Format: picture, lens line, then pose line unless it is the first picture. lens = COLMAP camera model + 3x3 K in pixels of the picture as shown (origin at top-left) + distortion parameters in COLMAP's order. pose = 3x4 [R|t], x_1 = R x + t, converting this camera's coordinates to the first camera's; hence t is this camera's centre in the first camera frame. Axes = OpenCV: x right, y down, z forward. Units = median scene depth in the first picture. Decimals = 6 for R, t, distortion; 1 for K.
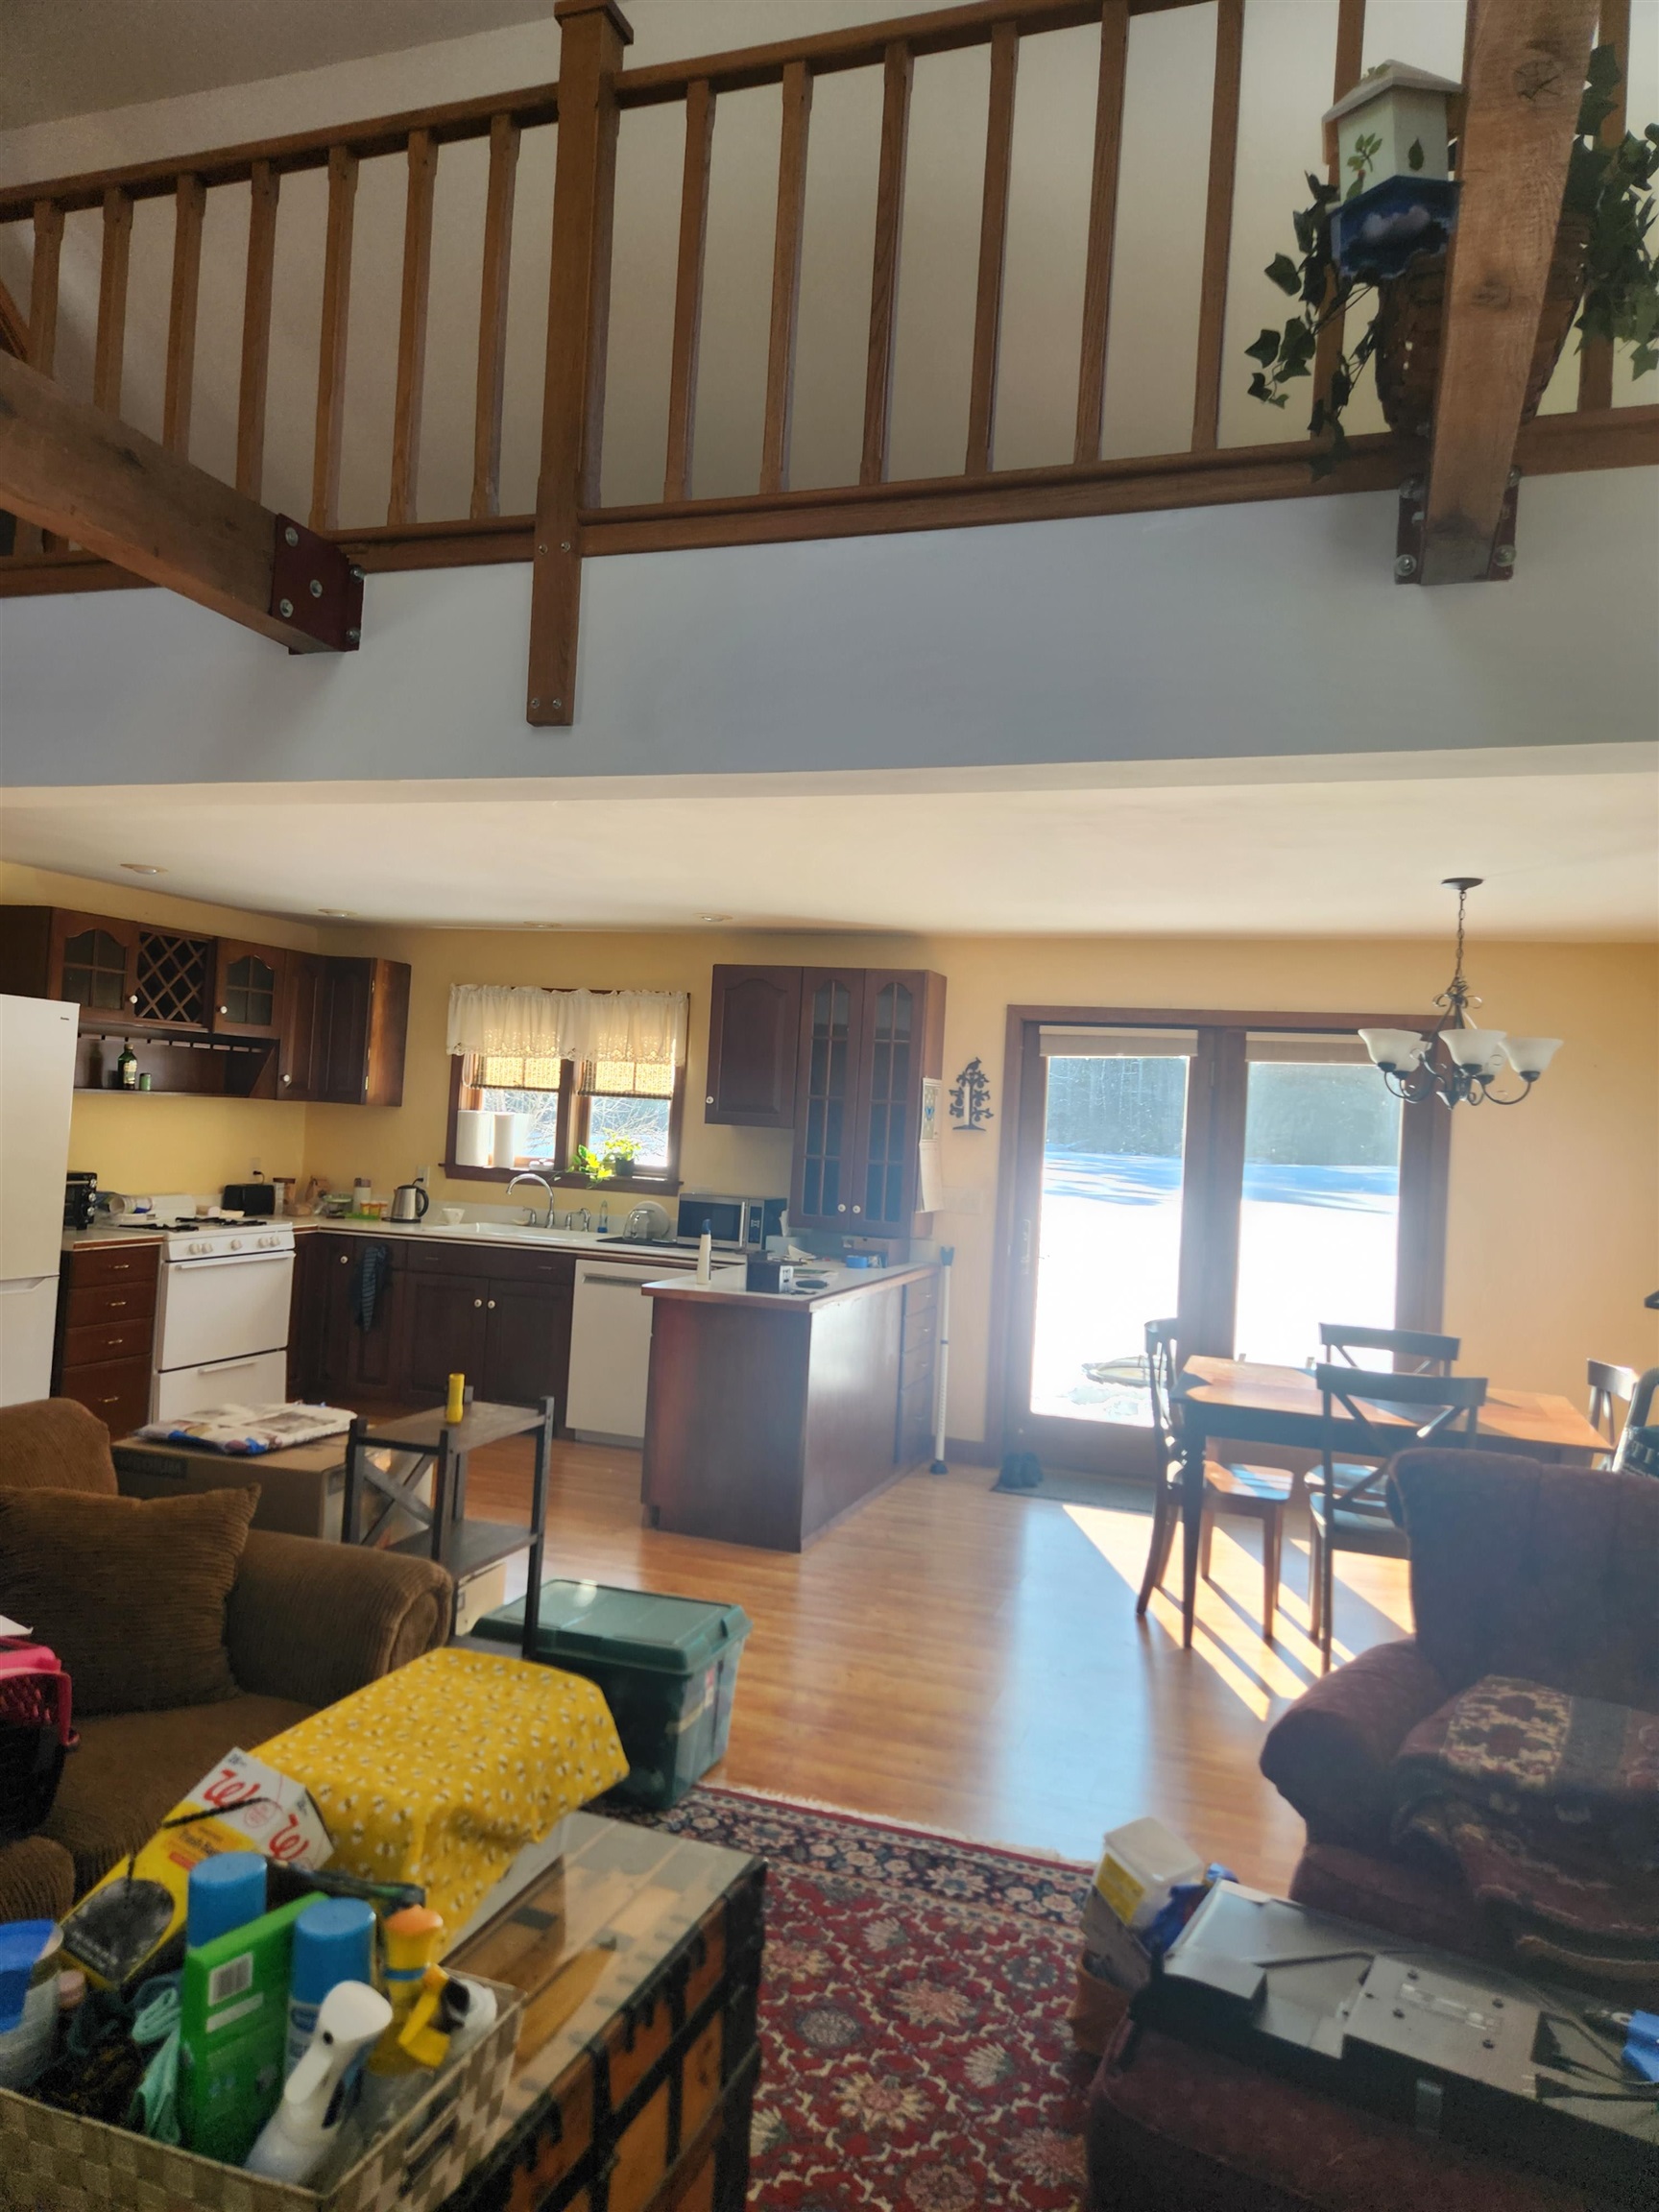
lens RADIAL K [[1464.1, 0, 853.4], [0, 1464.1, 1135.3], [0, 0, 1]] dist [0.038552, -0.000384]
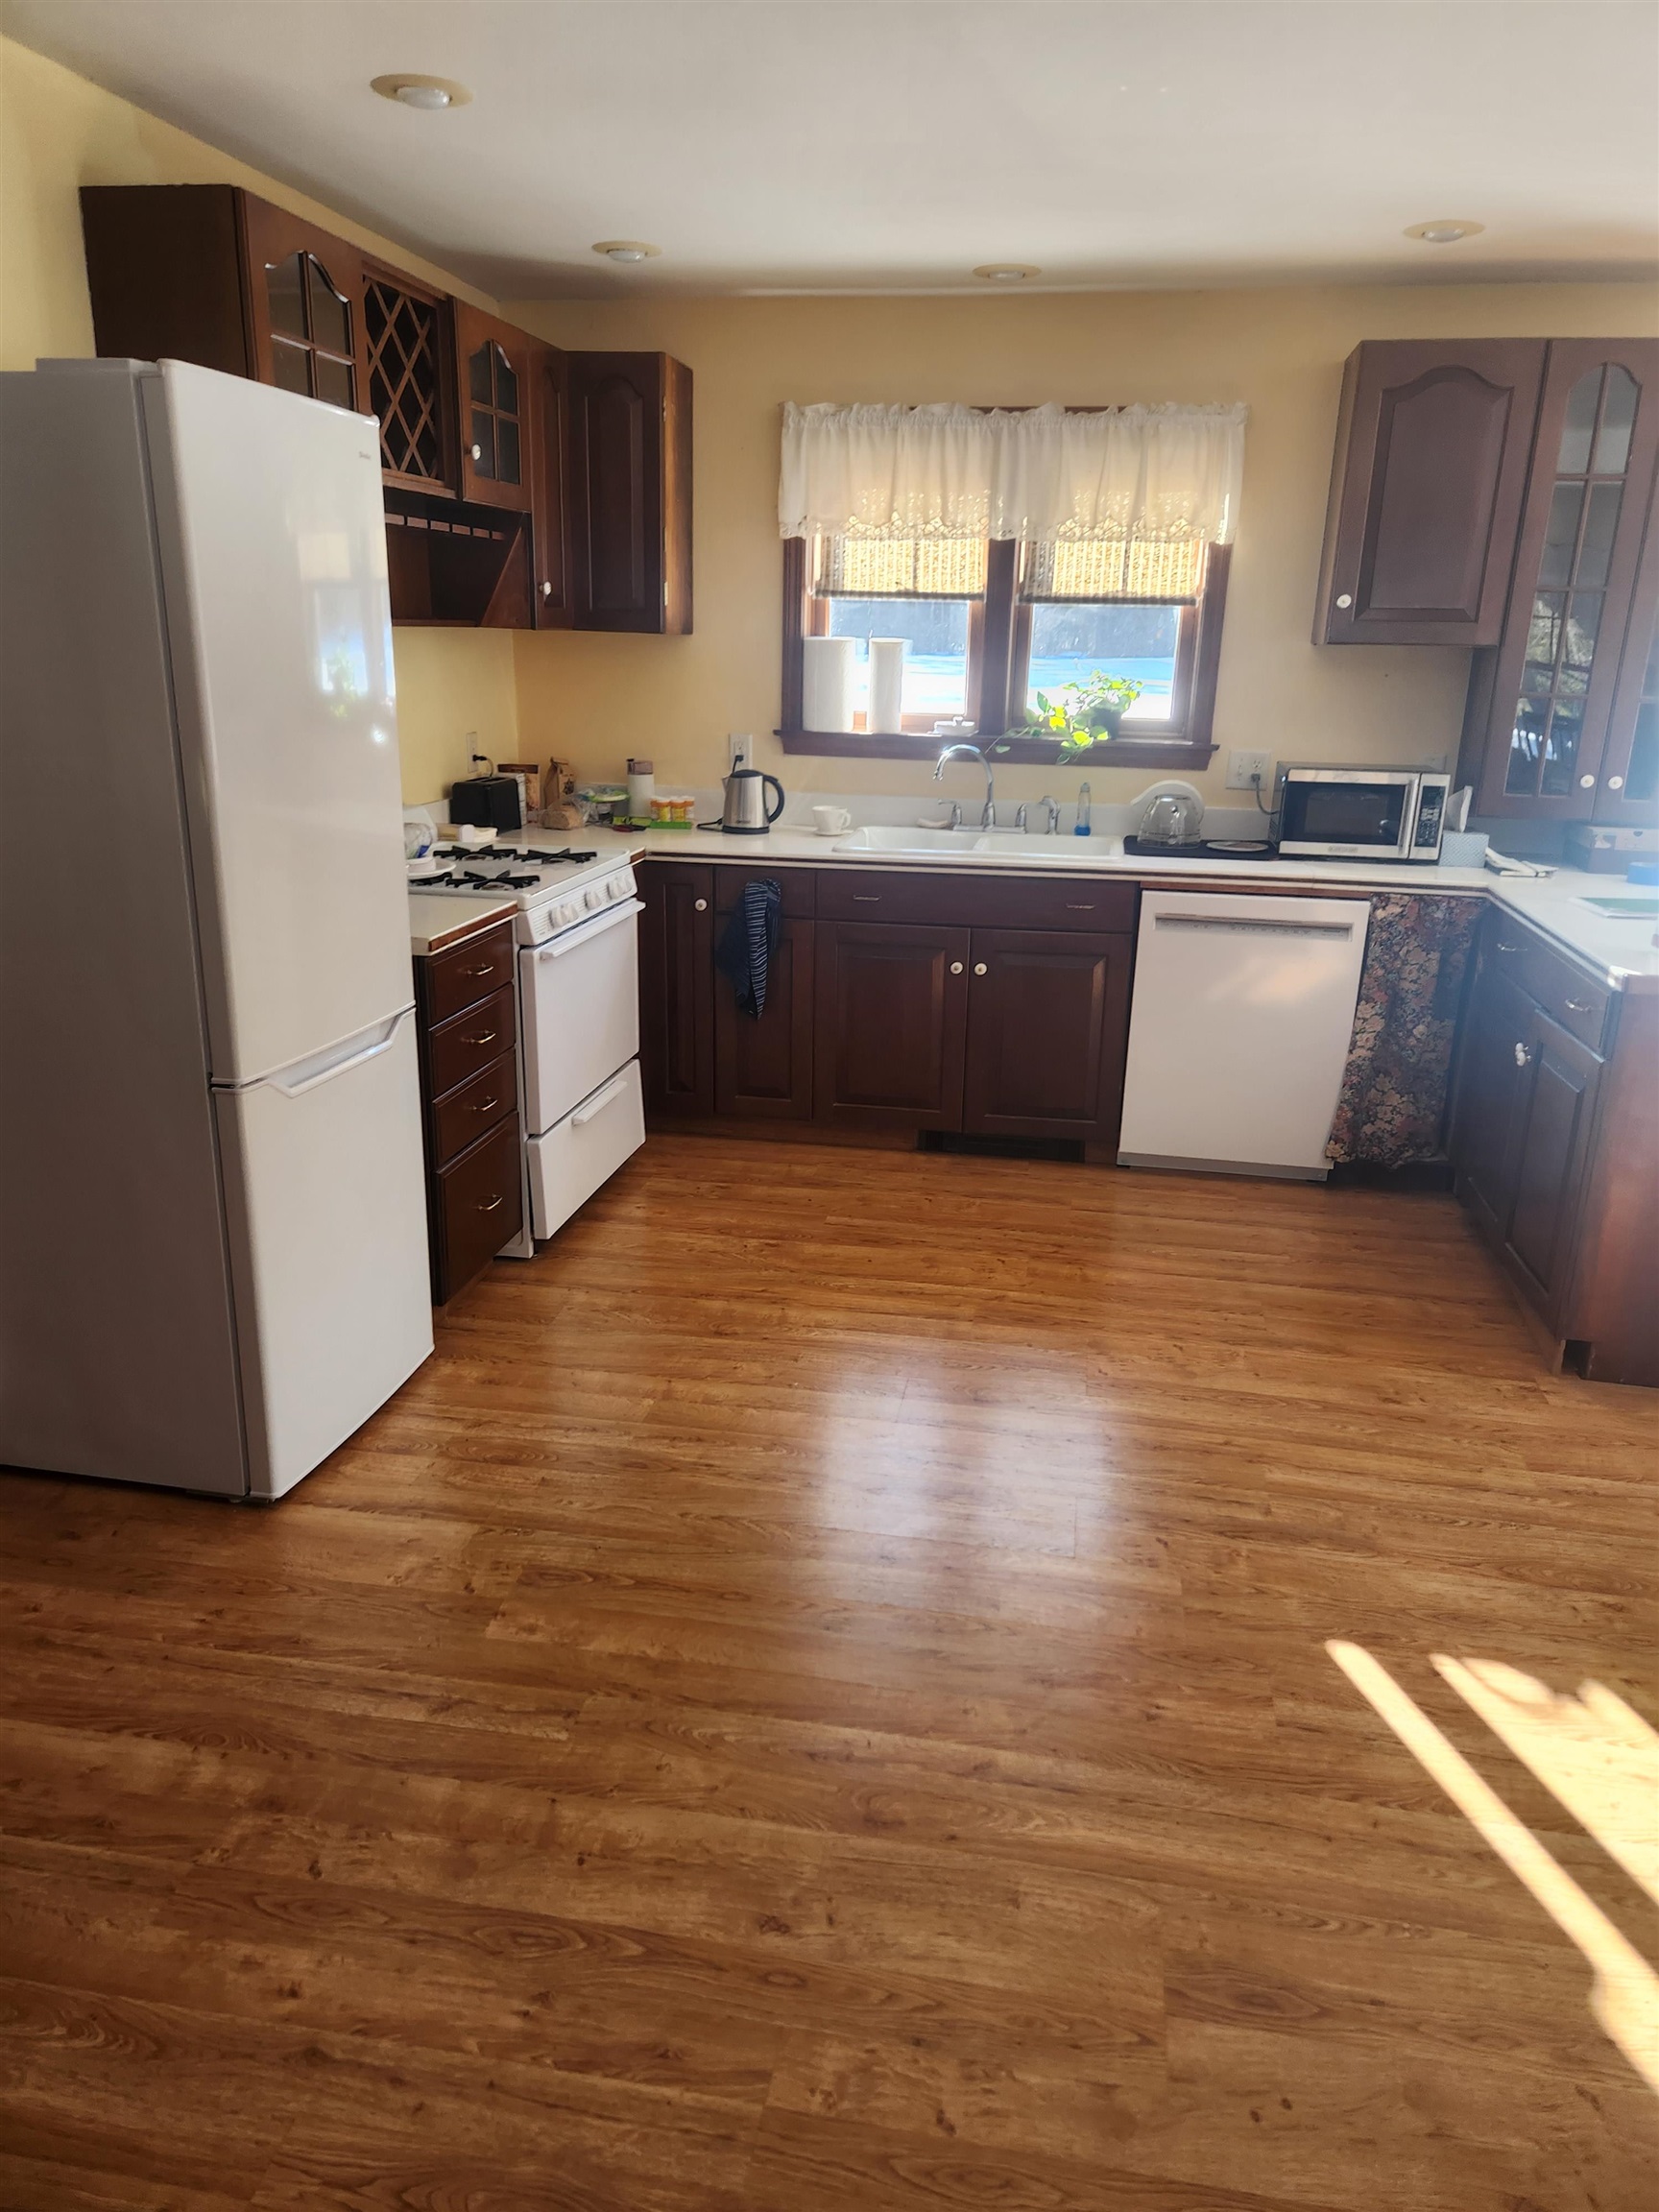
lens RADIAL K [[1469.0, 0, 782.6], [0, 1469.0, 1109.4], [0, 0, 1]] dist [0.037784, -0.001598]
pose [[0.988099, -0.076017, 0.133719, -0.382502], [0.032450, 0.952797, 0.301869, -0.015720], [-0.150355, -0.293937, 0.943925, 0.383405]]
